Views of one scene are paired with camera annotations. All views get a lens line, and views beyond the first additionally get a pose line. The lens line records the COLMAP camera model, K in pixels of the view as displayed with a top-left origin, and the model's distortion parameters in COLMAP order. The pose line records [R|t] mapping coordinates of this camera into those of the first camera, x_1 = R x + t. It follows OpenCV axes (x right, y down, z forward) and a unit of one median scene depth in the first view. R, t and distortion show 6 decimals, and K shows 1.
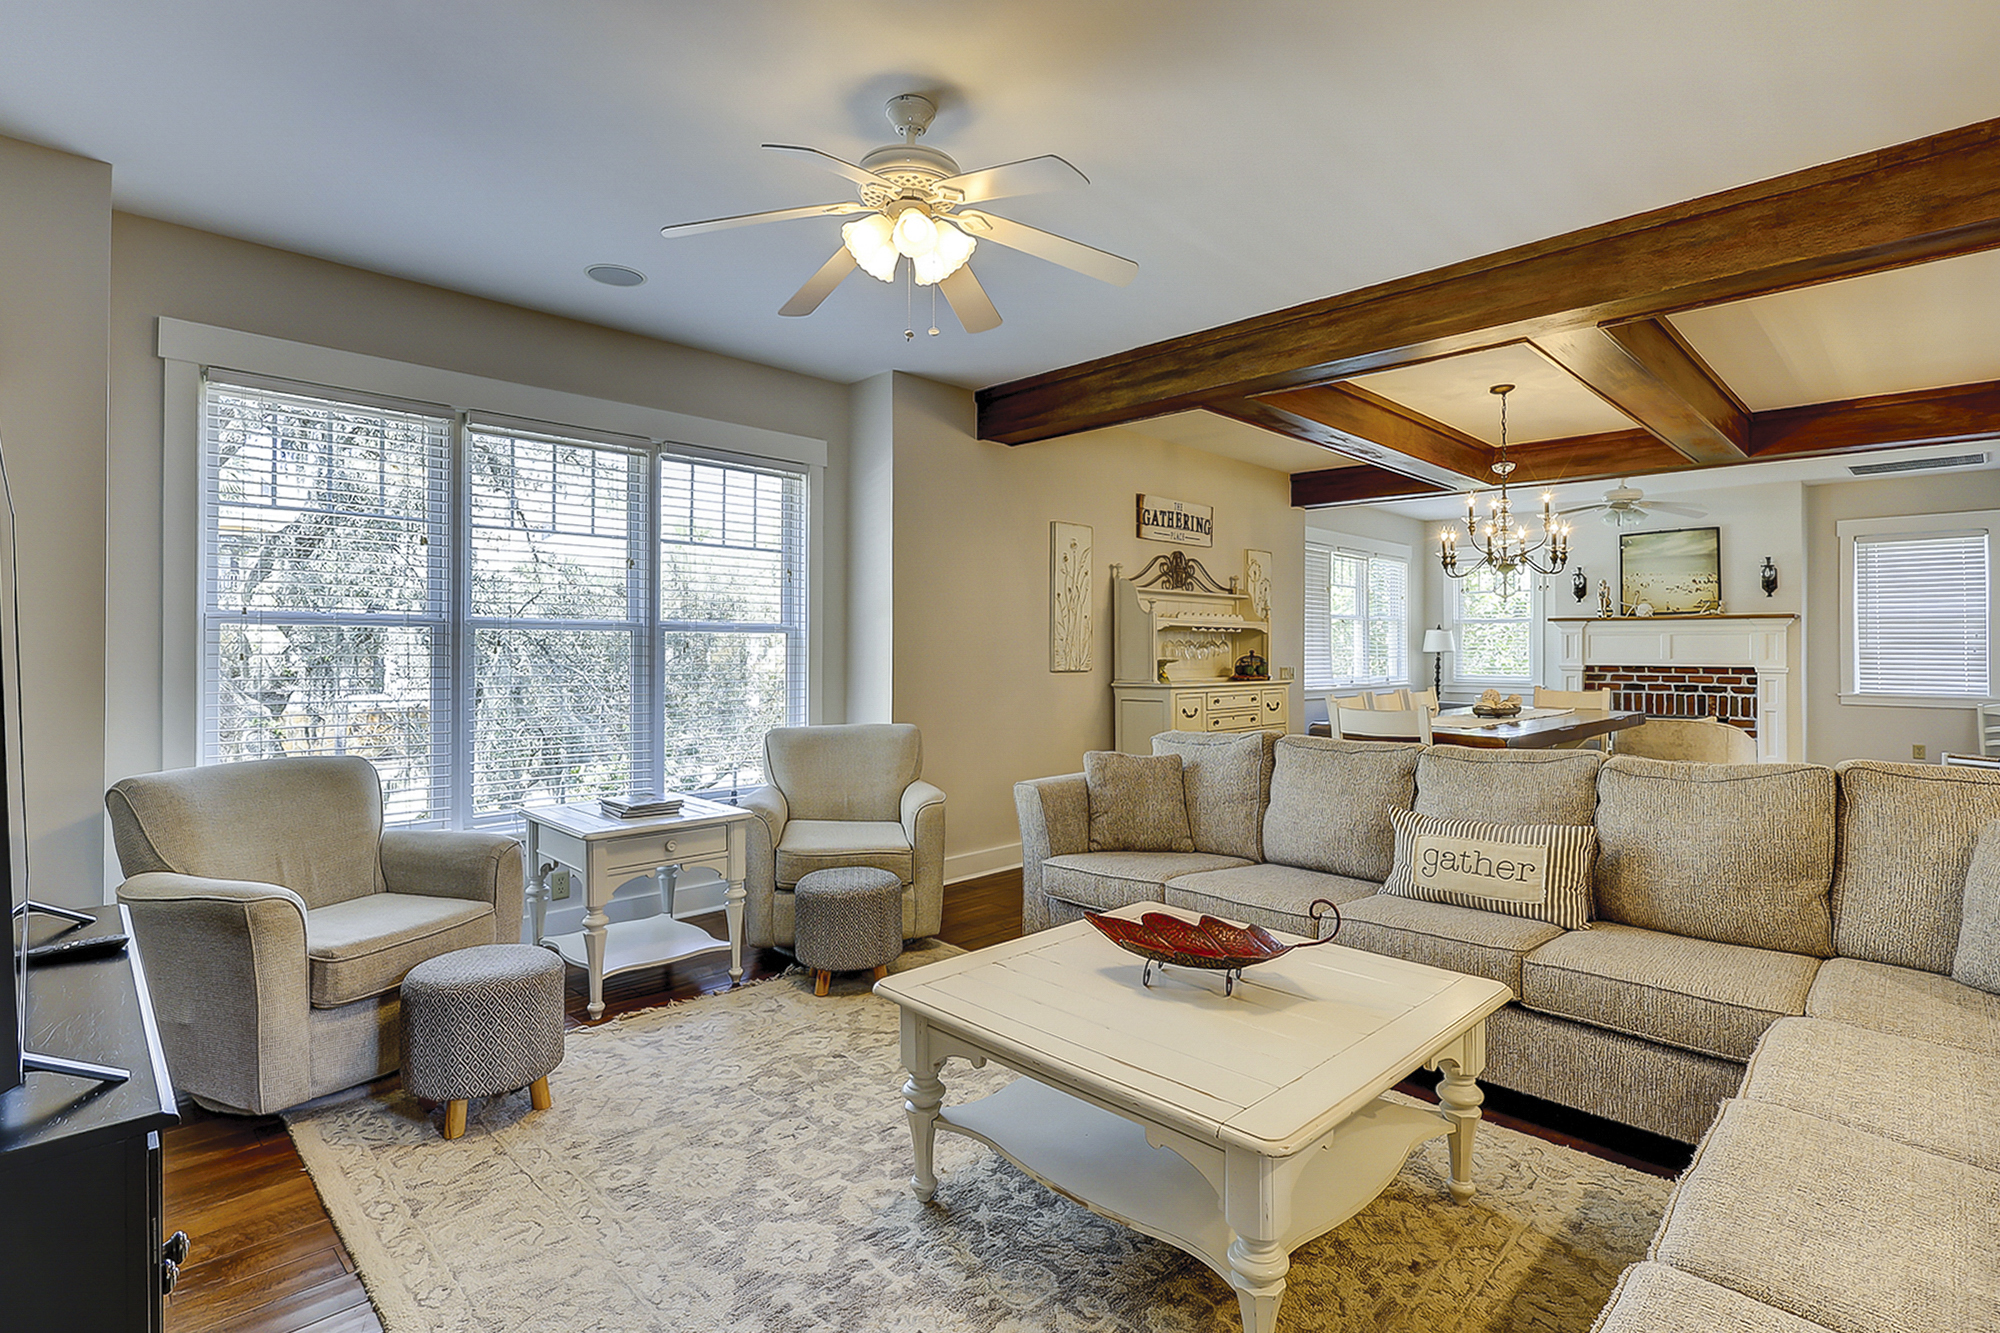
lens RADIAL K [[952.2, 0, 1008.3], [0, 952.2, 643.4], [0, 0, 1]] dist [-0.009564, 0.000069]
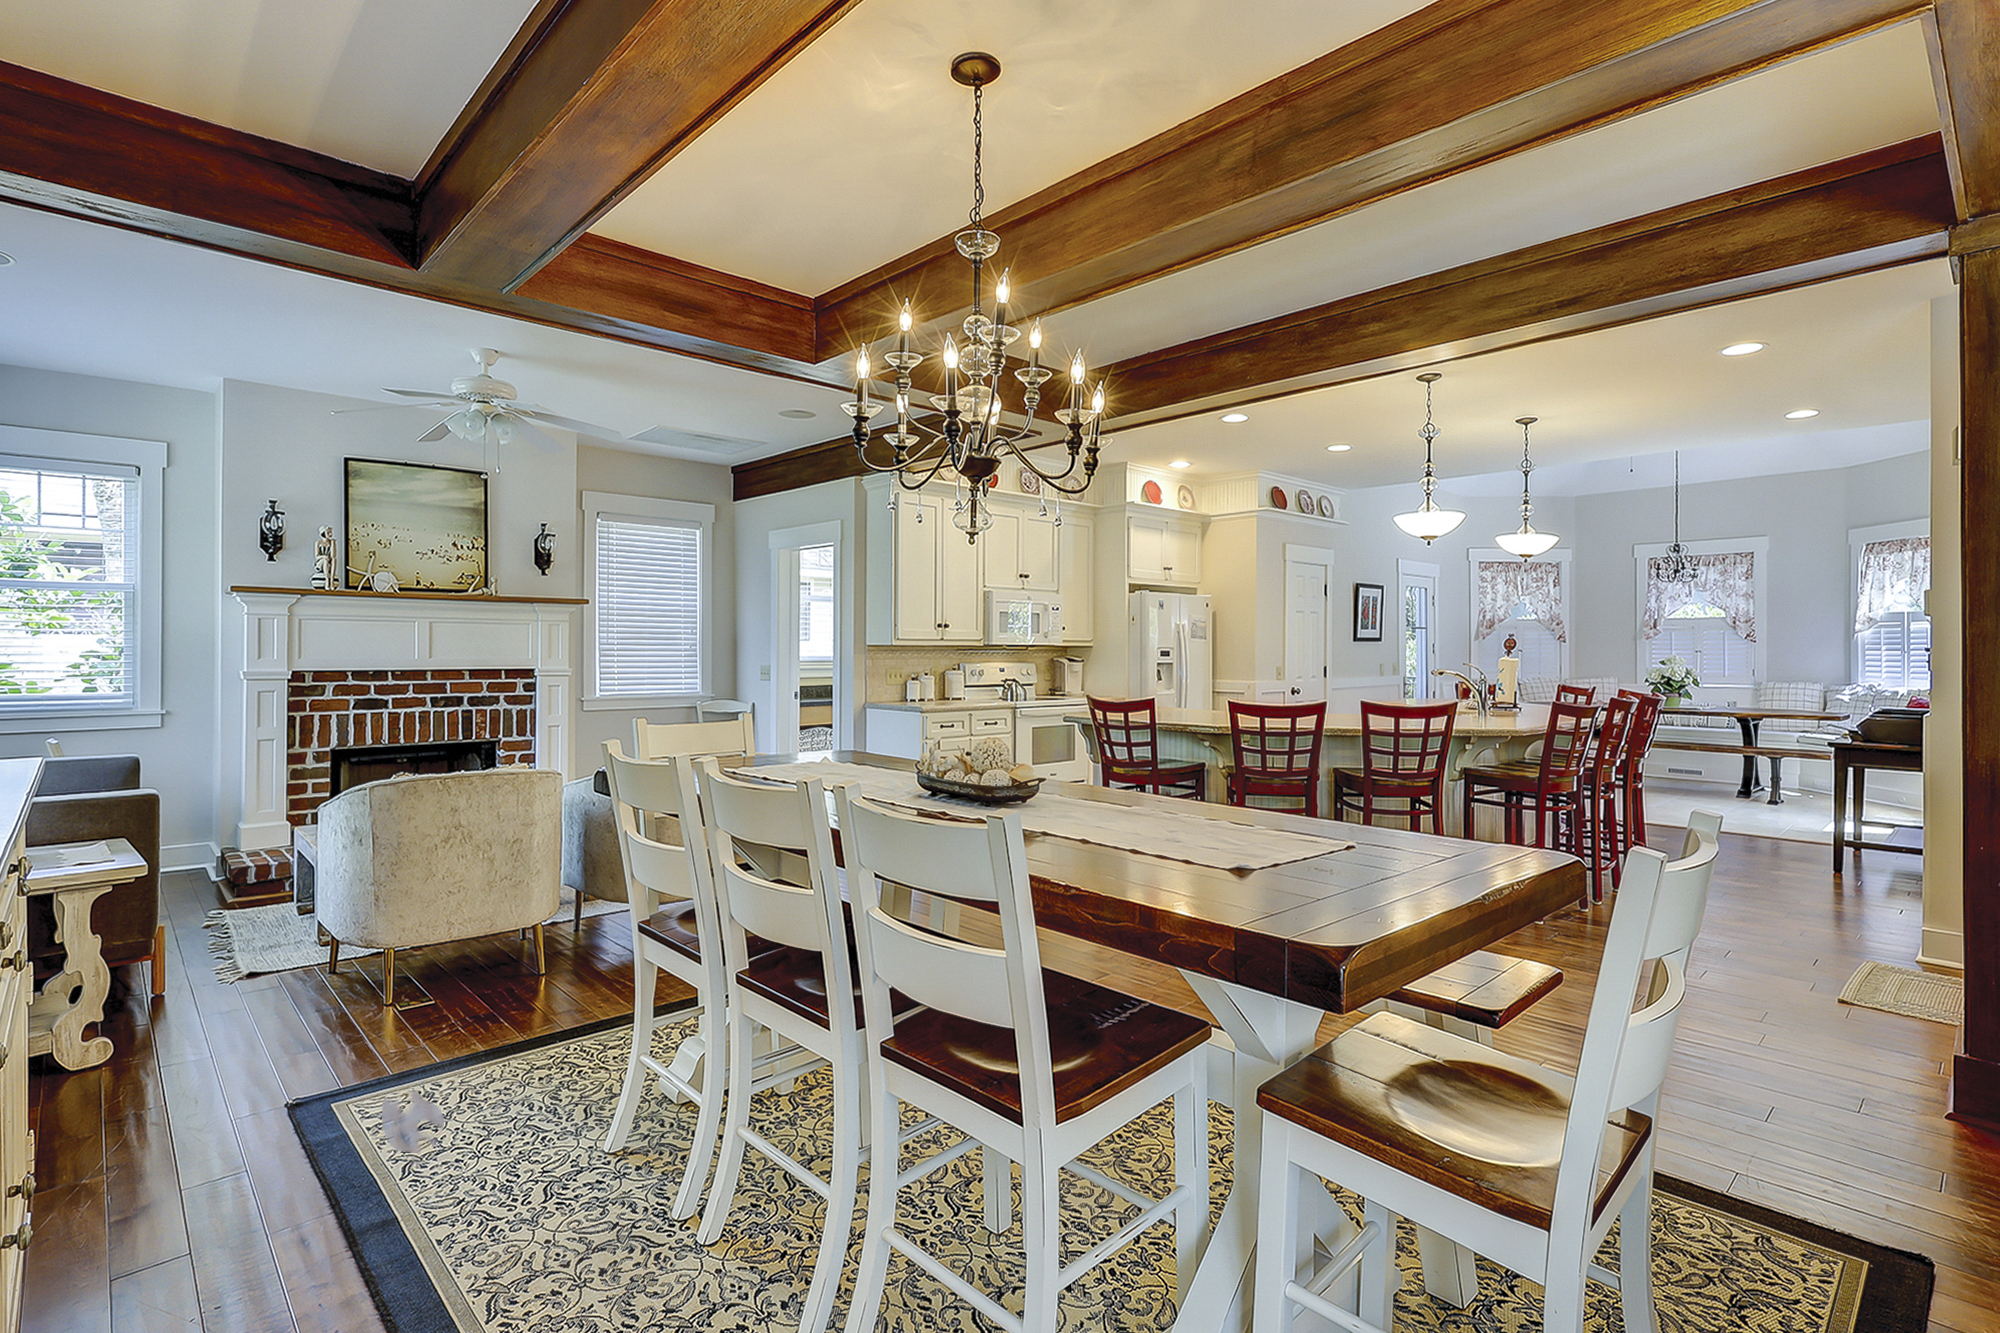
lens RADIAL K [[983.2, 0, 990.0], [0, 983.2, 643.9], [0, 0, 1]] dist [-0.012063, 0.000085]
pose [[0.036092, 0.002621, 0.999345, 0.029385], [-0.009039, 0.999957, -0.002296, 0.004329], [-0.999308, -0.008950, 0.036114, 0.606159]]
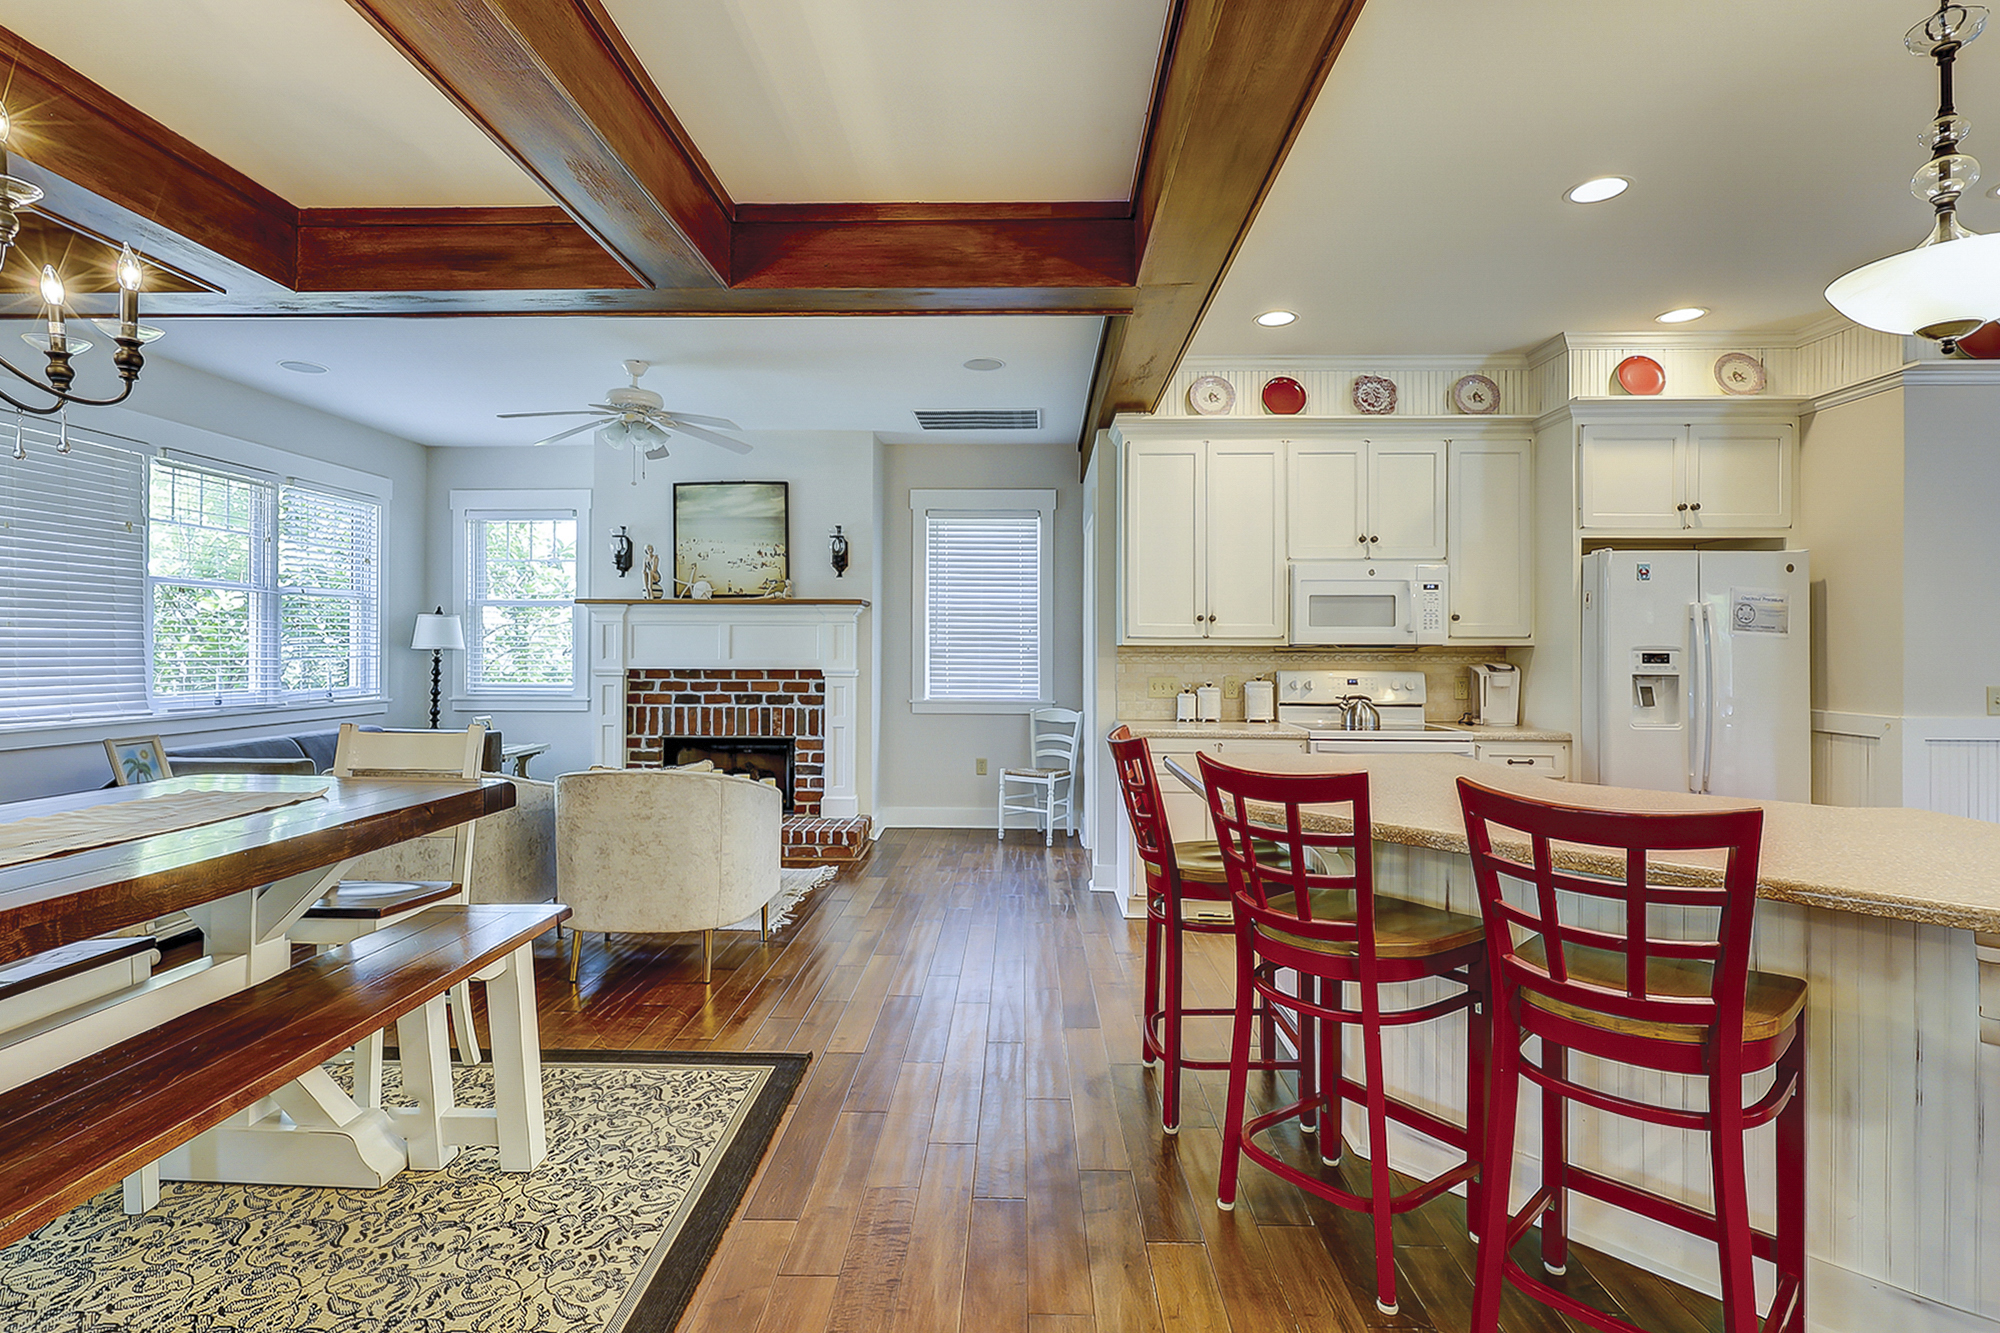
lens RADIAL K [[968.4, 0, 987.5], [0, 968.4, 648.2], [0, 0, 1]] dist [-0.000638, -0.000104]
pose [[0.732316, 0.001448, 0.680963, 0.353984], [-0.005861, 0.999974, 0.004177, 0.004109], [-0.680939, -0.007050, 0.732306, 0.339980]]
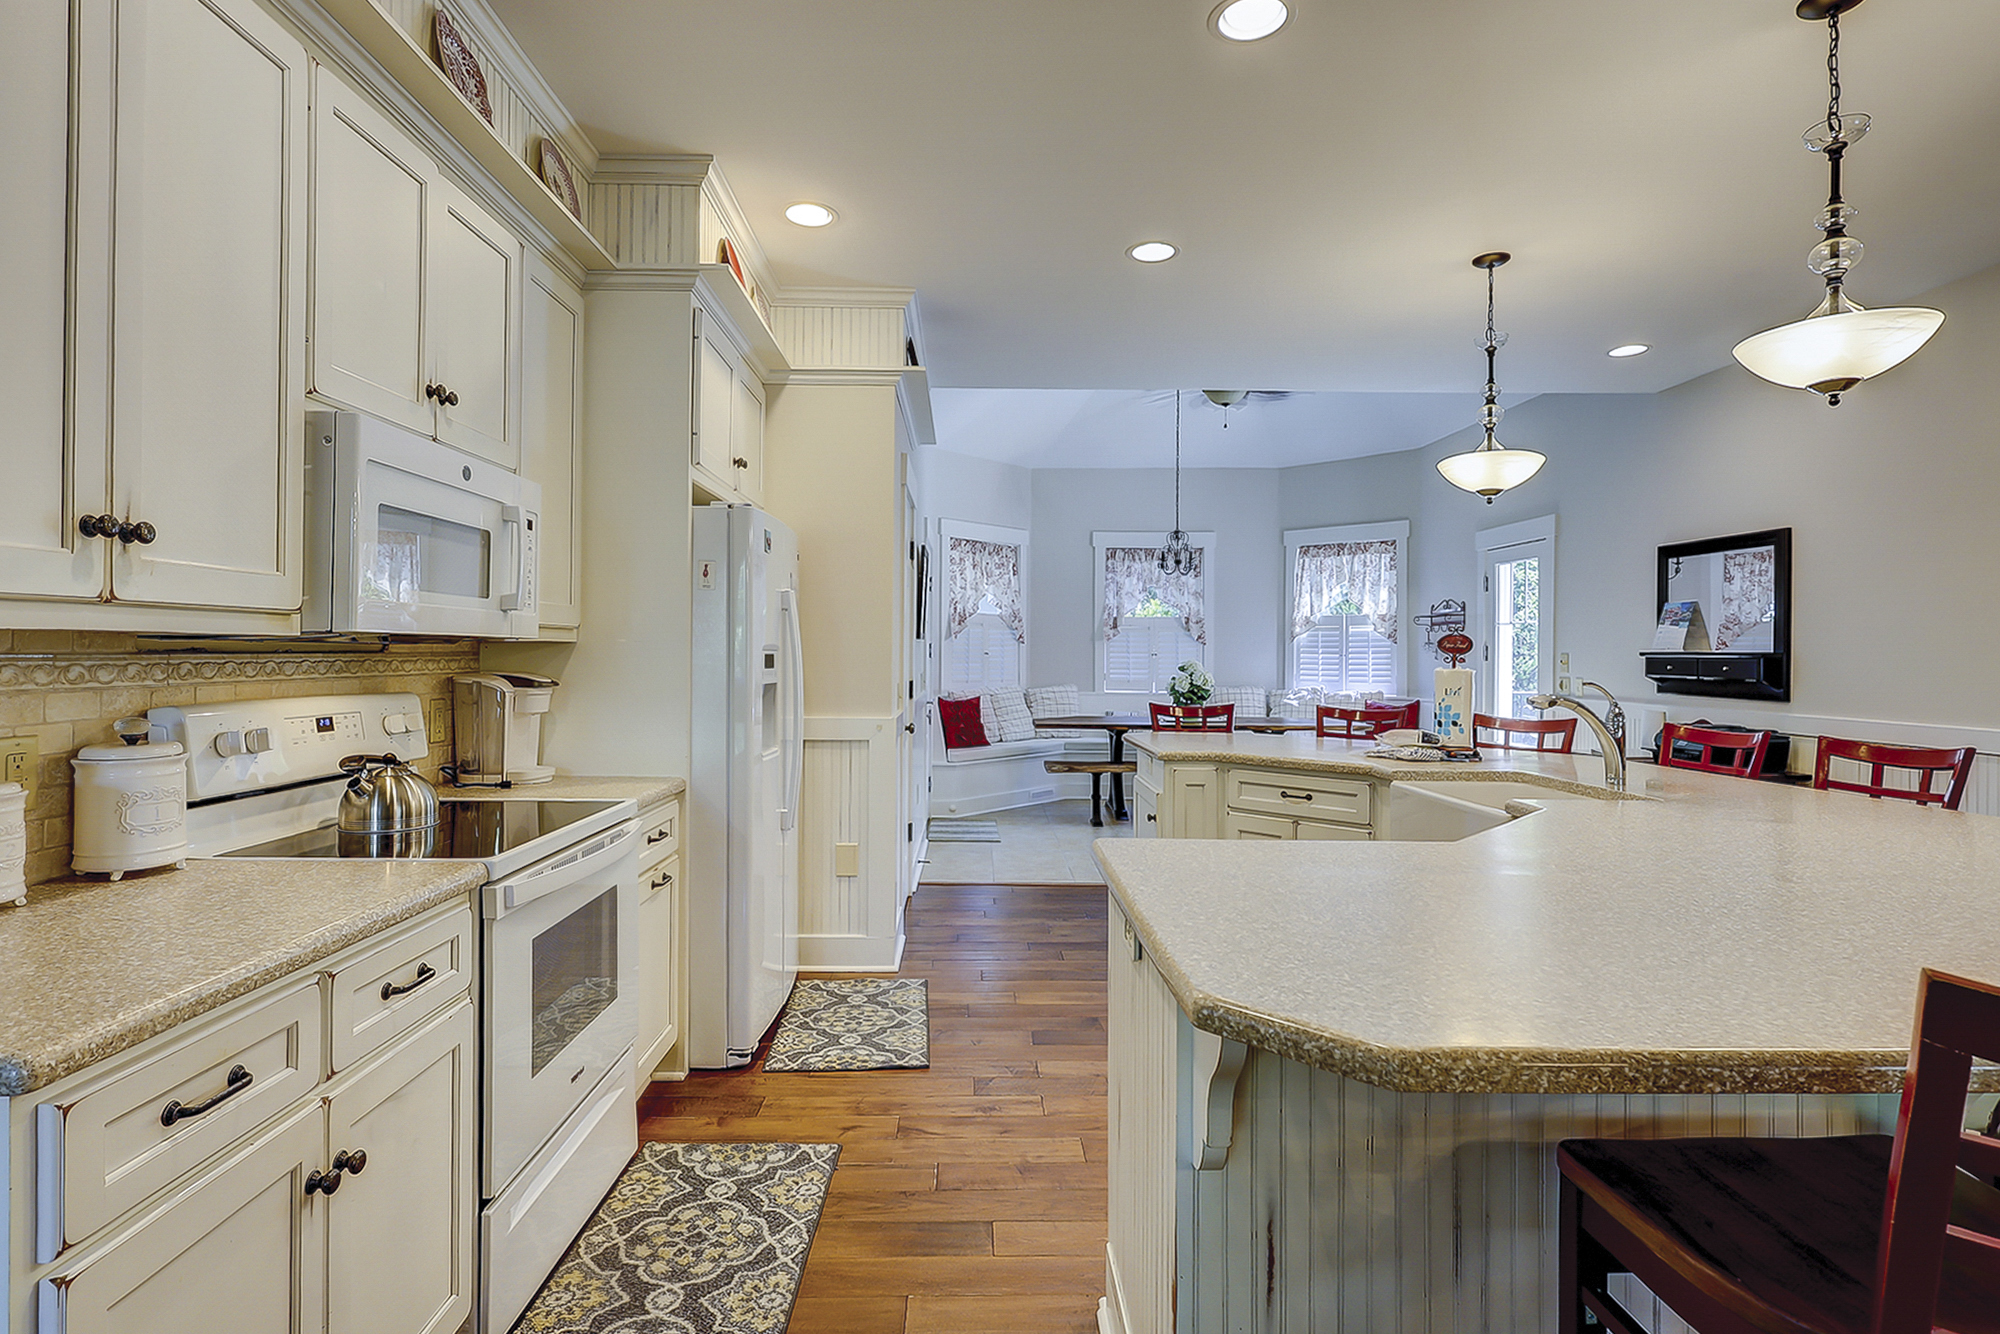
lens RADIAL K [[986.0, 0, 988.6], [0, 986.0, 654.3], [0, 0, 1]] dist [-0.003297, -0.000475]
pose [[-0.711151, -0.003821, 0.703029, 0.632199], [-0.008424, 0.999960, -0.003086, 0.007242], [-0.702989, -0.008117, -0.711154, 0.688025]]
